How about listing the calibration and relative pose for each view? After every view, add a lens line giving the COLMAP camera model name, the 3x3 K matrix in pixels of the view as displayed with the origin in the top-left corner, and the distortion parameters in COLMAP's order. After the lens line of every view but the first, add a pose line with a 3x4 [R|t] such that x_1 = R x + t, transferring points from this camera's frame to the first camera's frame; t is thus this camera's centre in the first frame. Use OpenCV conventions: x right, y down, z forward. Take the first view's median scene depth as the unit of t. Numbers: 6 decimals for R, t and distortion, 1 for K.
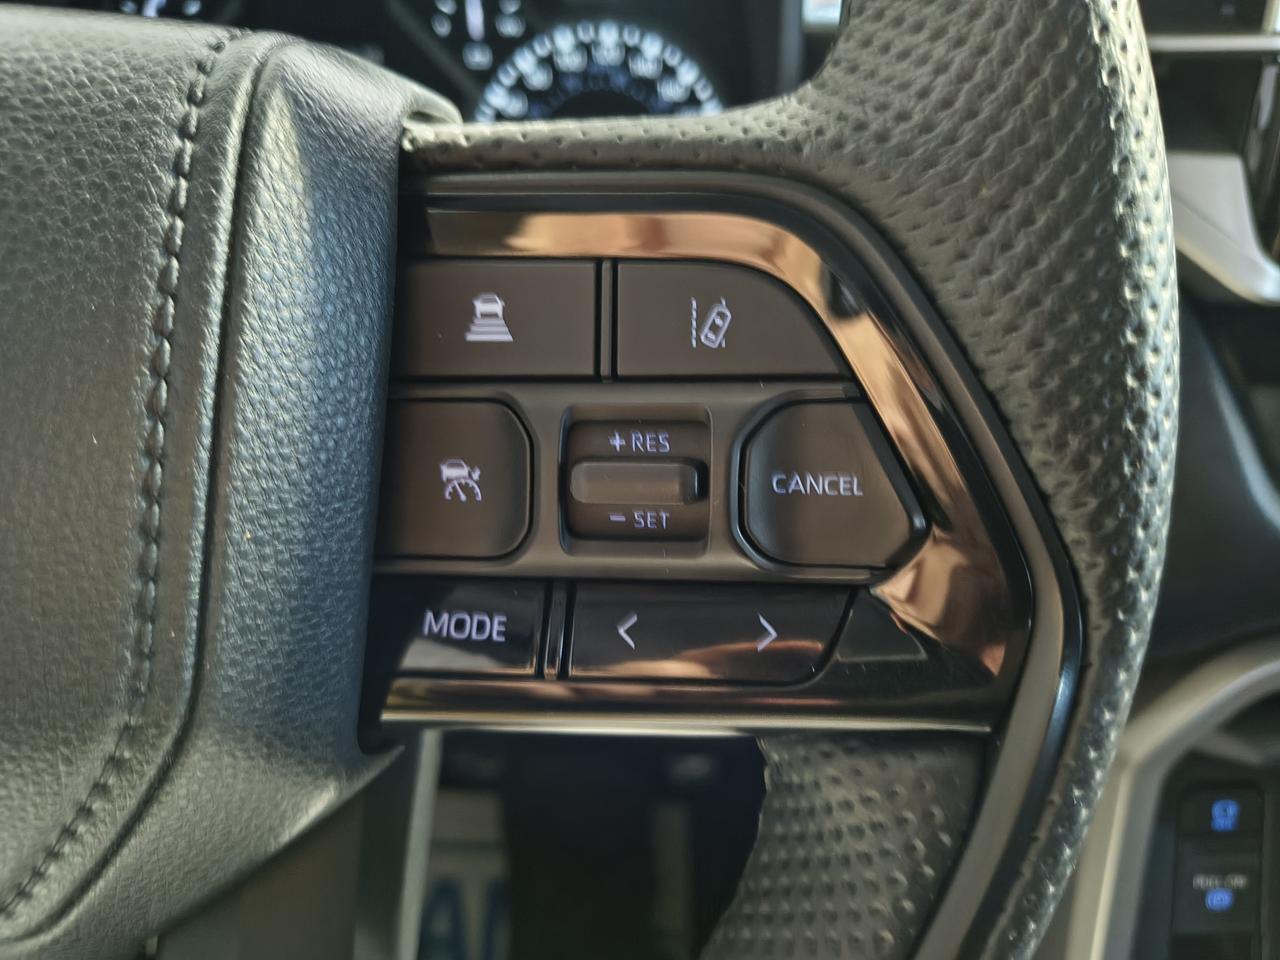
lens RADIAL K [[890.0, 0, 651.5], [0, 890.0, 476.3], [0, 0, 1]] dist [-0.008124, -0.005349]
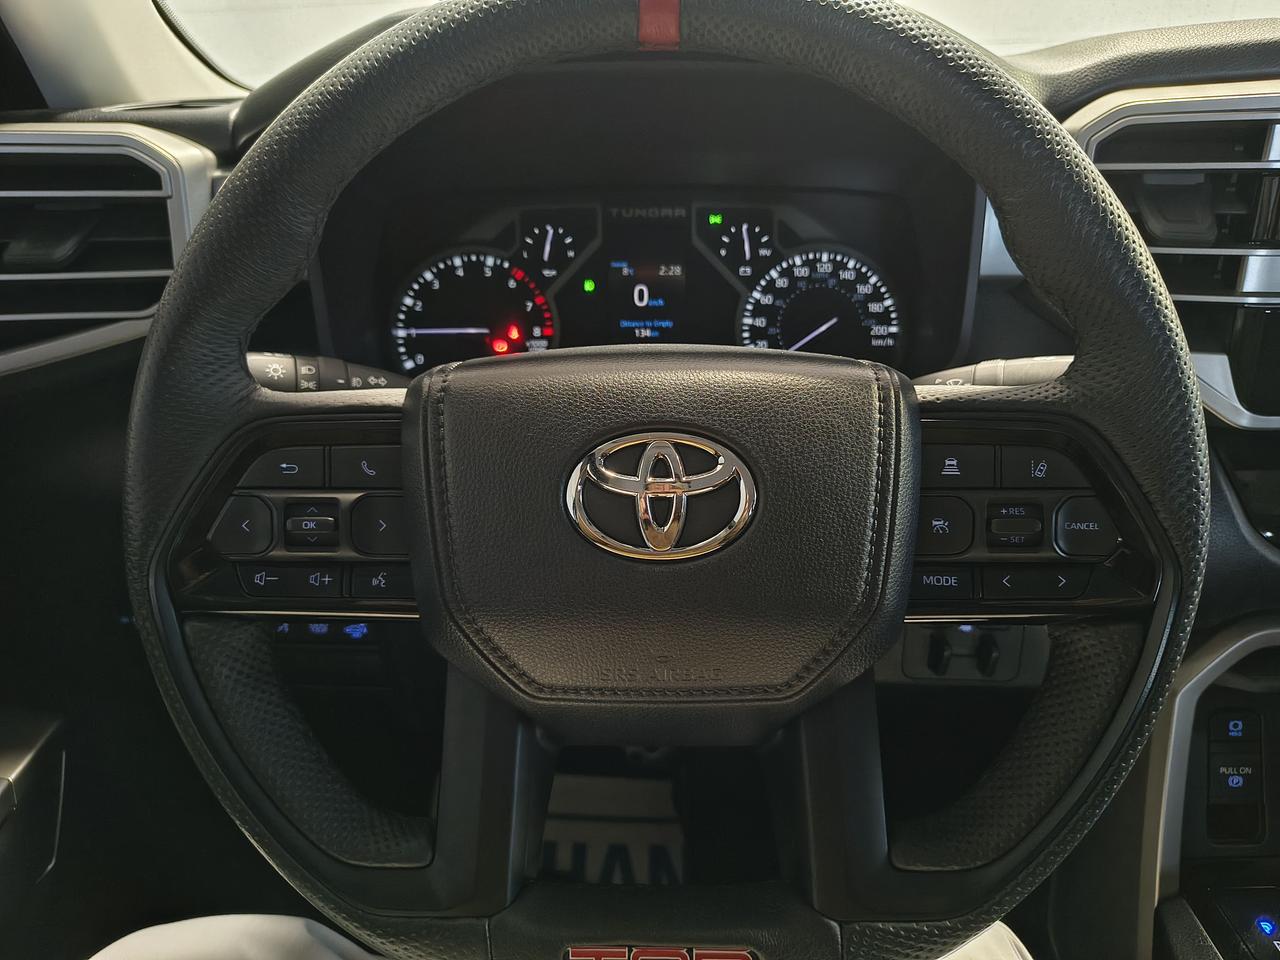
lens RADIAL K [[890.0, 0, 628.5], [0, 890.0, 484.4], [0, 0, 1]] dist [-0.008124, -0.005349]
pose [[0.999847, -0.009184, -0.014887, -1.136587], [0.008229, 0.997980, -0.062993, 0.039909], [0.015436, 0.062861, 0.997903, -1.725318]]
